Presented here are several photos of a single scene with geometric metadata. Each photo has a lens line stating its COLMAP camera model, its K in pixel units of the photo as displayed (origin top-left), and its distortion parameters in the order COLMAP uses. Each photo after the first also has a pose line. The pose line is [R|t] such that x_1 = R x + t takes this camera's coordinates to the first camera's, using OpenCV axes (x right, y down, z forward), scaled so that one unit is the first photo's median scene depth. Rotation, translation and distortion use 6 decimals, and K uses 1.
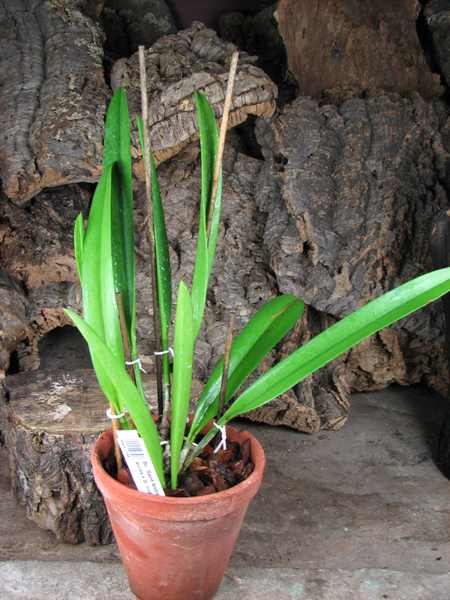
lens RADIAL K [[647.5, 0, 203.1], [0, 647.5, 291.3], [0, 0, 1]] dist [-0.208663, 0.277392]
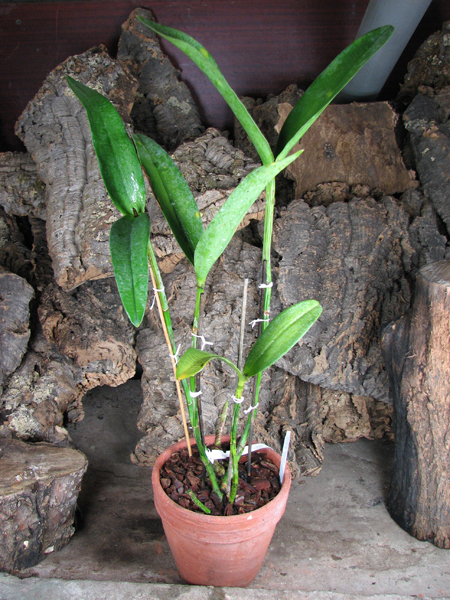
lens RADIAL K [[647.9, 0, 207.2], [0, 647.9, 288.1], [0, 0, 1]] dist [-0.207328, 0.273454]
pose [[0.999488, 0.010111, -0.030346, 0.026512], [-0.009667, 0.999845, 0.014743, -0.169002], [0.030490, -0.014443, 0.999431, -0.271494]]
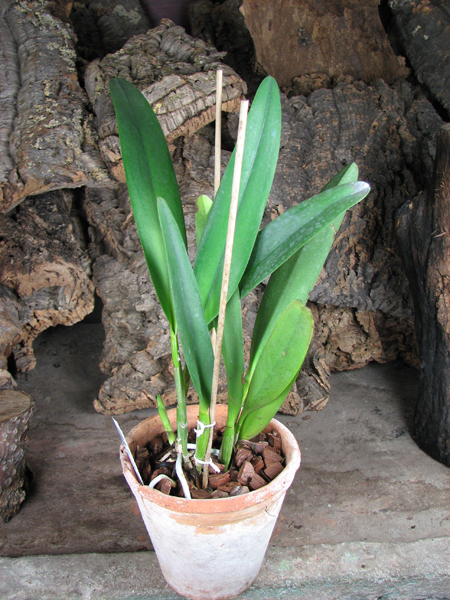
lens RADIAL K [[647.9, 0, 207.2], [0, 647.9, 288.1], [0, 0, 1]] dist [-0.207328, 0.273454]
pose [[0.997889, -0.061996, 0.019346, 0.013394], [0.061021, 0.997007, 0.047467, -0.044283], [-0.022231, -0.046186, 0.998685, -0.050657]]
